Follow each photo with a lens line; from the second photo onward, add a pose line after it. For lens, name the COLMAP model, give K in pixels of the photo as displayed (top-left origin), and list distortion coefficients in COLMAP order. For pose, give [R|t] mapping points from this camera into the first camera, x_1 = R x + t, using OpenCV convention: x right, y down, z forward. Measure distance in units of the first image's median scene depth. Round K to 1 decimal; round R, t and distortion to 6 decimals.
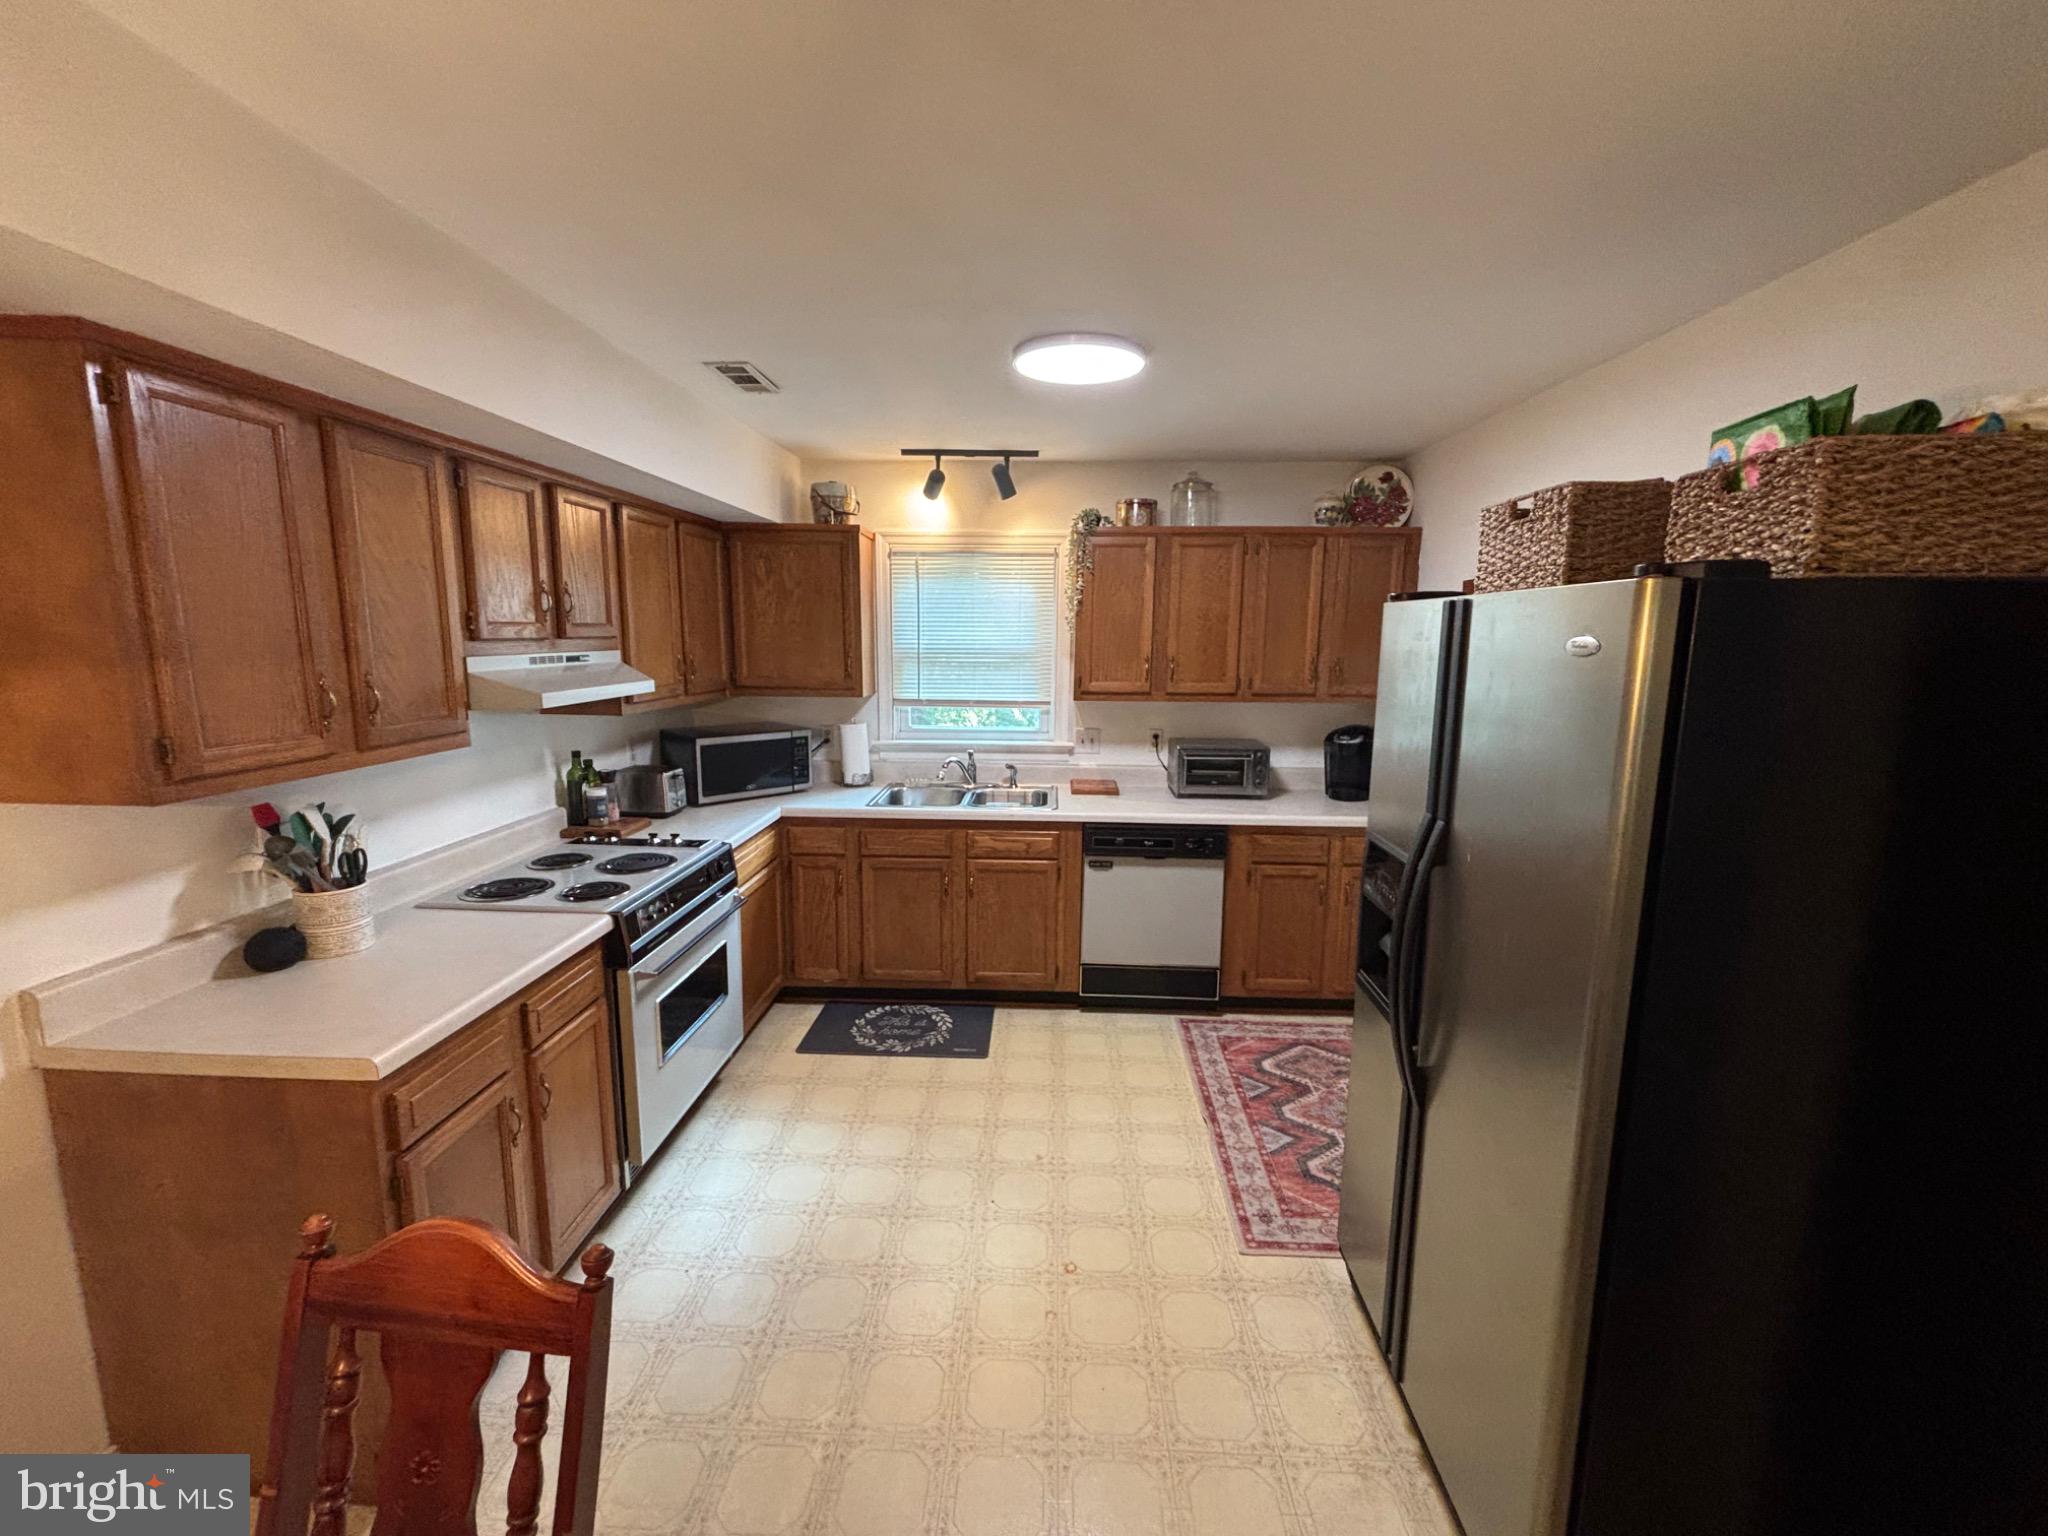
lens RADIAL K [[837.7, 0, 1014.1], [0, 837.7, 763.8], [0, 0, 1]] dist [0.005885, -0.000898]
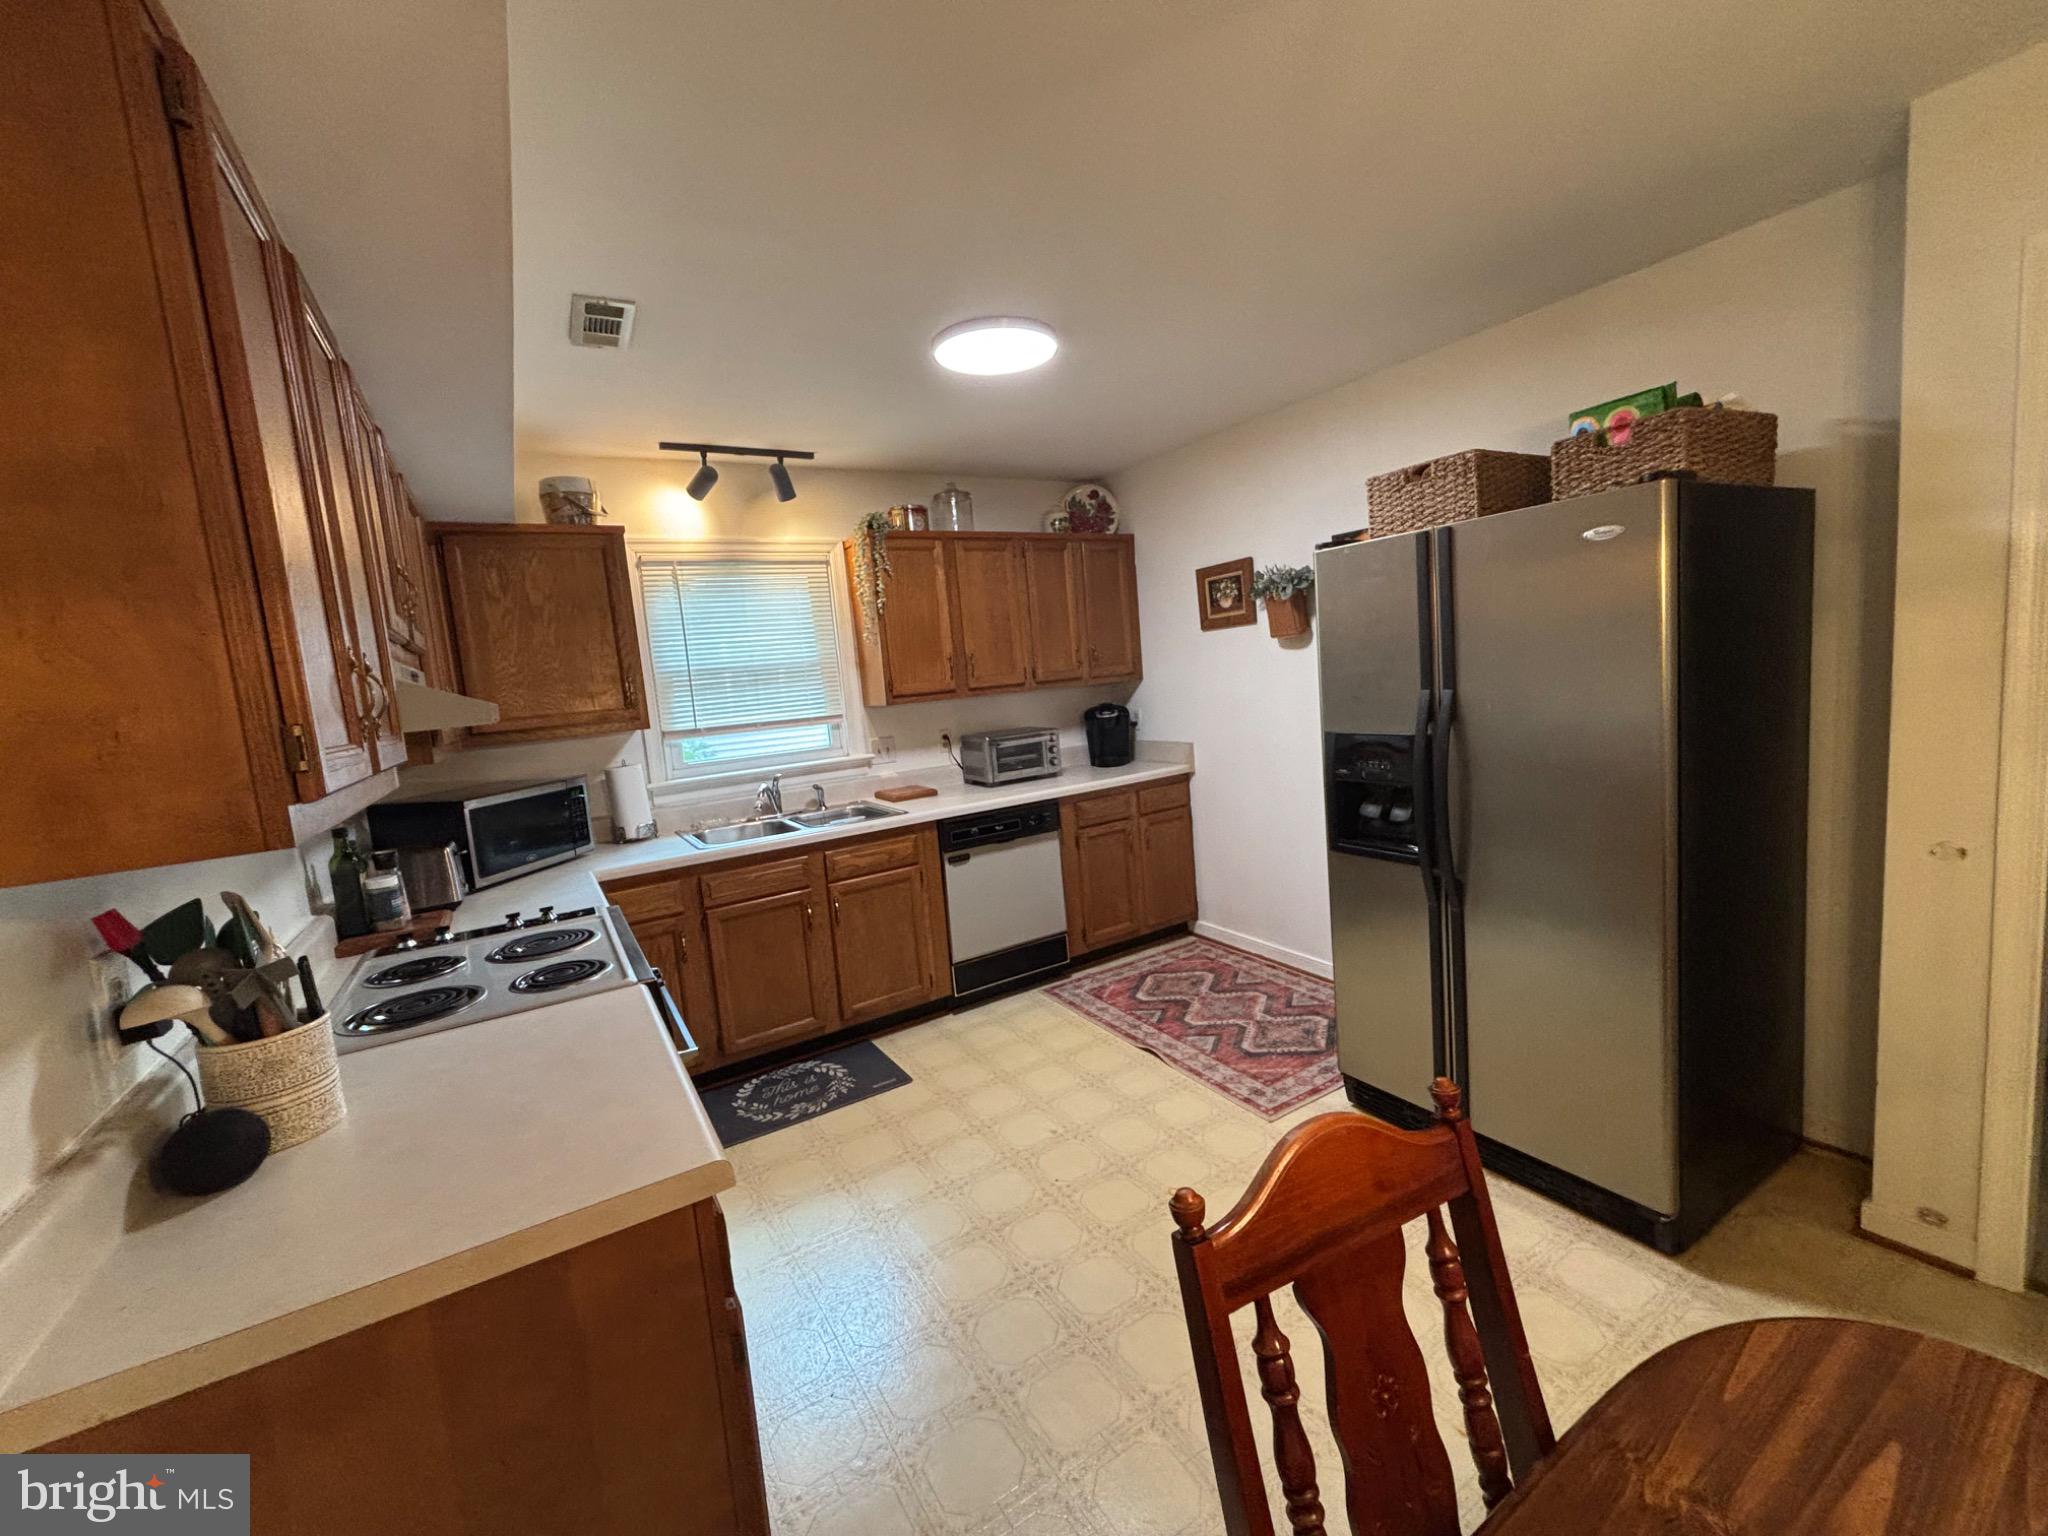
lens RADIAL K [[837.7, 0, 1028.1], [0, 837.7, 761.6], [0, 0, 1]] dist [0.005885, -0.000898]
pose [[0.822615, -0.141636, 0.550676, -0.358454], [0.179296, 0.983683, -0.014830, 0.035027], [-0.539591, 0.110934, 0.834587, 0.103184]]
